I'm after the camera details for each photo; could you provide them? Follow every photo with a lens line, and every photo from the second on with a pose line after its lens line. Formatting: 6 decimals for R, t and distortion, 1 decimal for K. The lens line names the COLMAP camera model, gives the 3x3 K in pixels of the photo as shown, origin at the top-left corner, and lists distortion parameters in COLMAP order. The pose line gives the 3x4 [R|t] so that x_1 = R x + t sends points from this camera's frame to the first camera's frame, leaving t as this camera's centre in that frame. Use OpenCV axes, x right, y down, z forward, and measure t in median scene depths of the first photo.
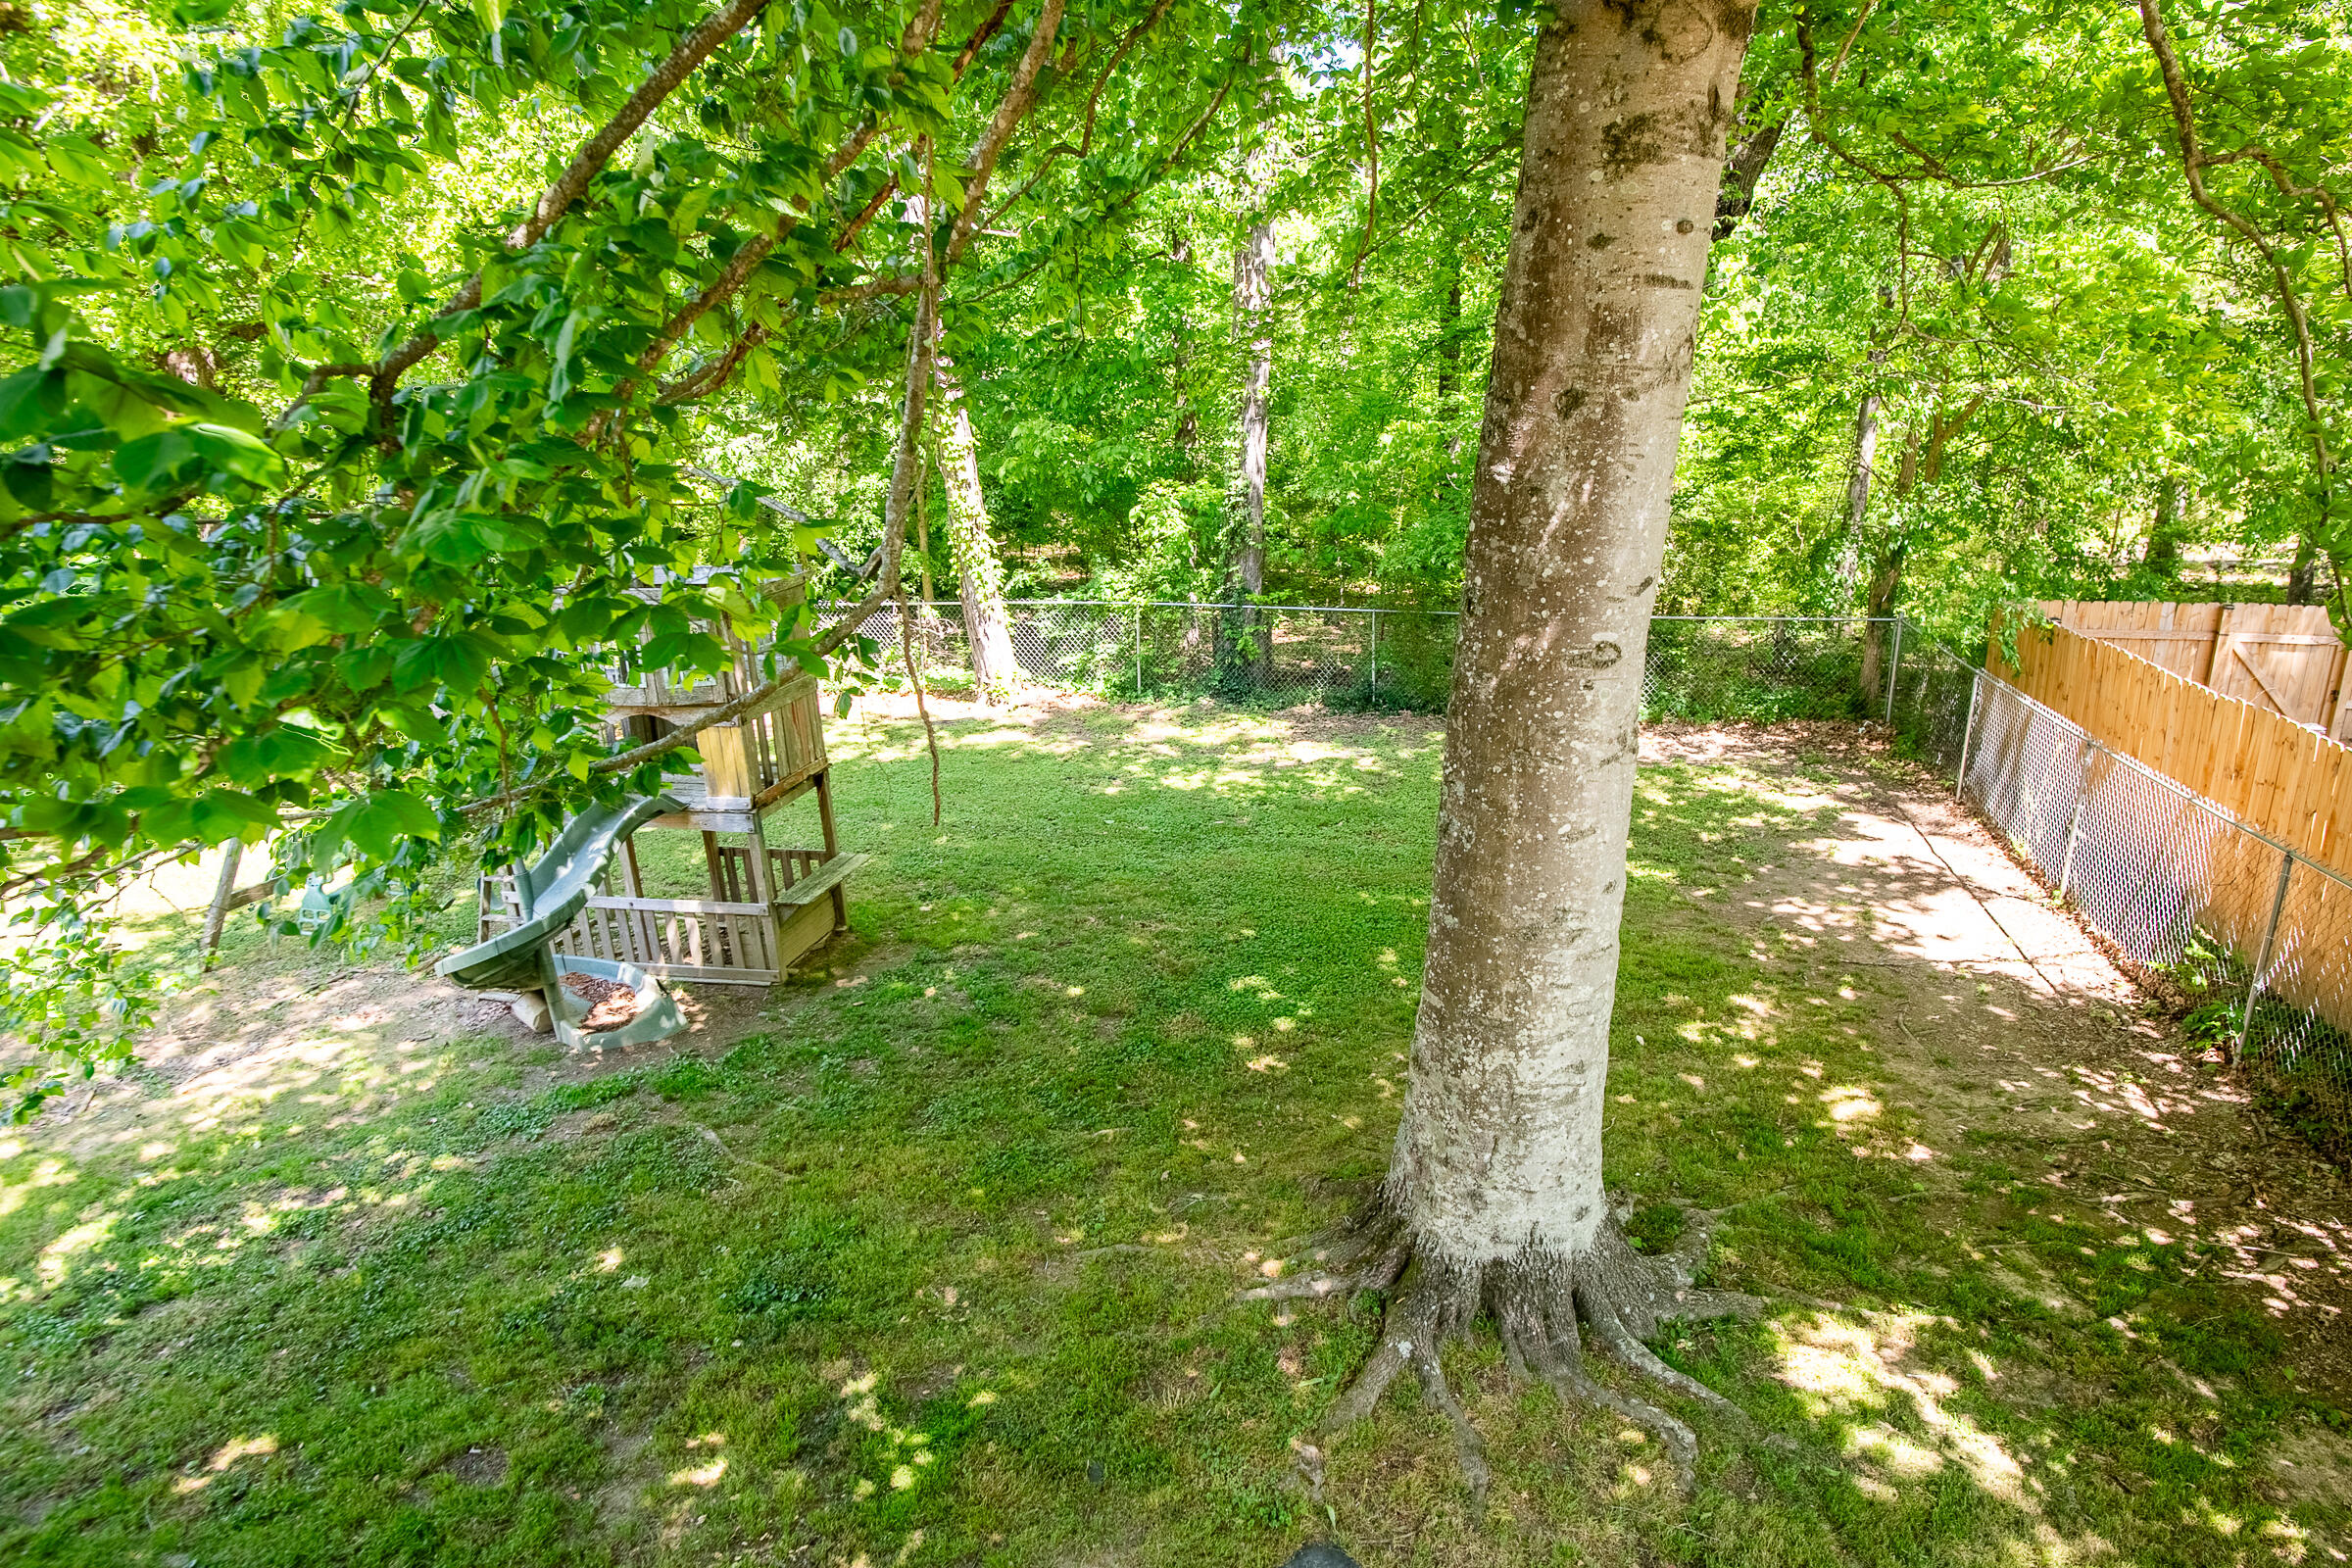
lens RADIAL K [[1431.3, 0, 1176.0], [0, 1431.3, 784.0], [0, 0, 1]] dist [-0.003797, -0.000385]
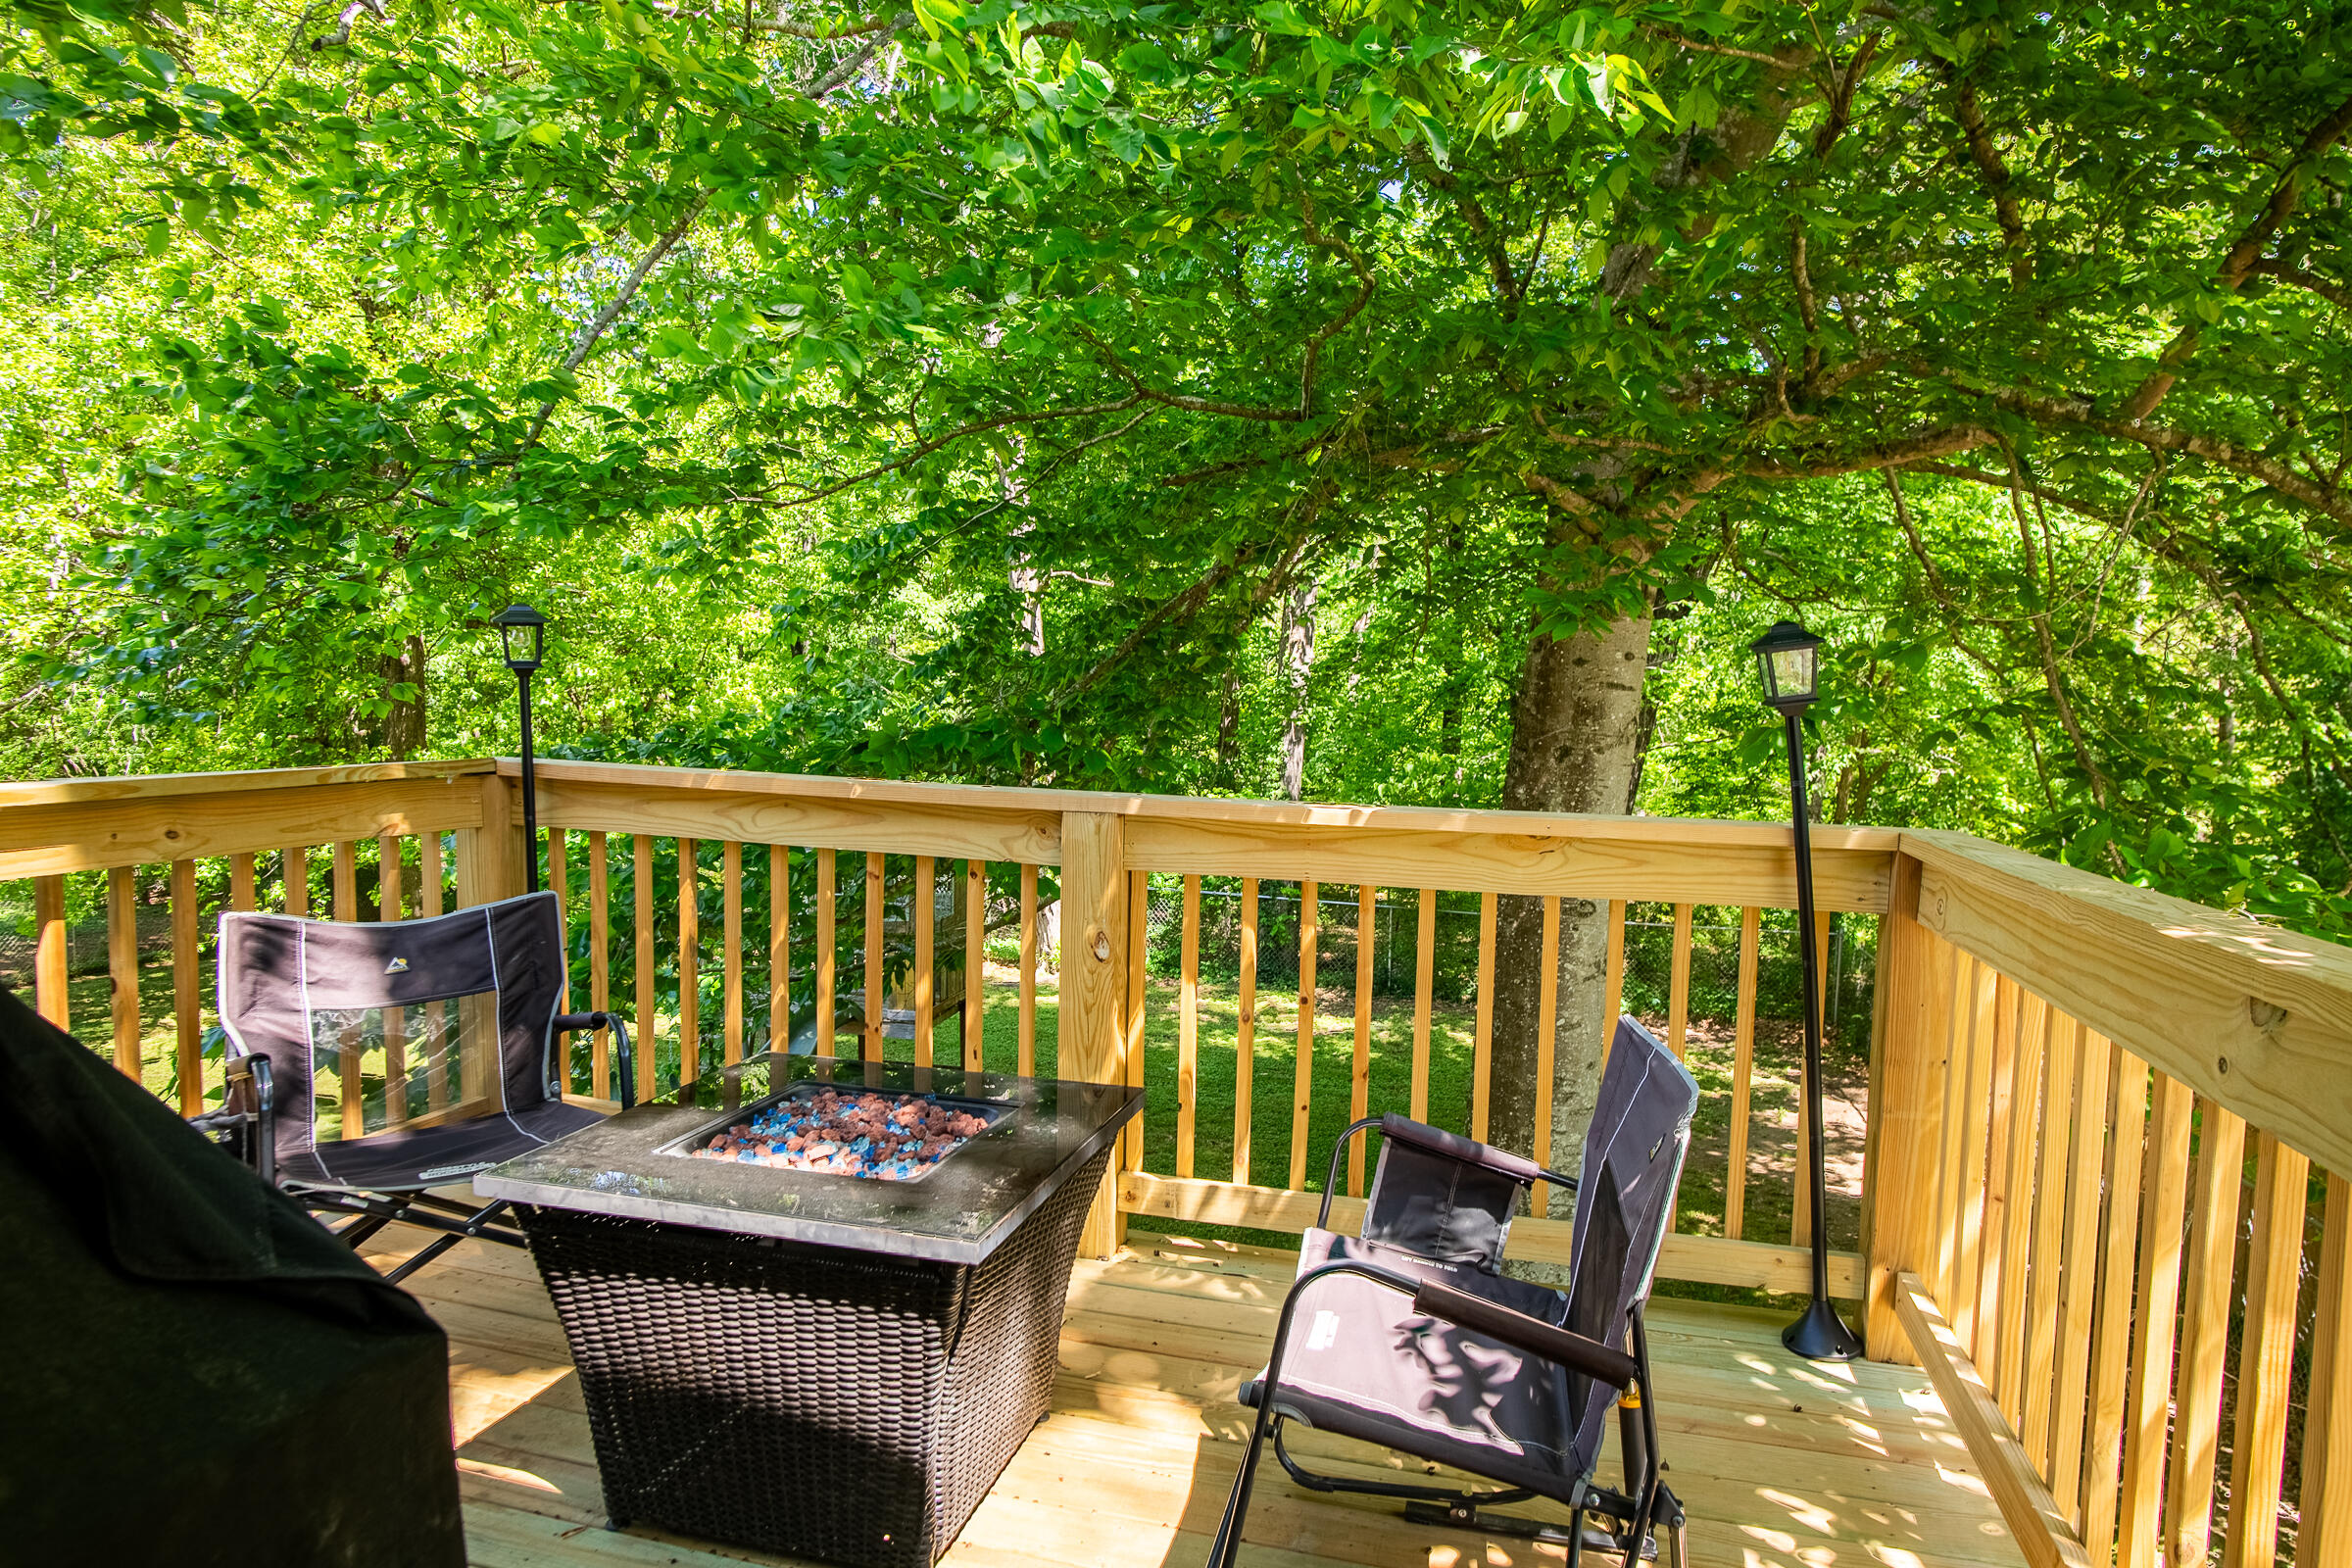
lens RADIAL K [[1431.3, 0, 1176.0], [0, 1431.3, 784.0], [0, 0, 1]] dist [-0.003797, -0.000385]
pose [[0.998721, 0.050389, 0.004208, -0.070509], [-0.048379, 0.976442, -0.210288, 0.055060], [-0.014705, 0.209815, 0.977630, -0.241124]]
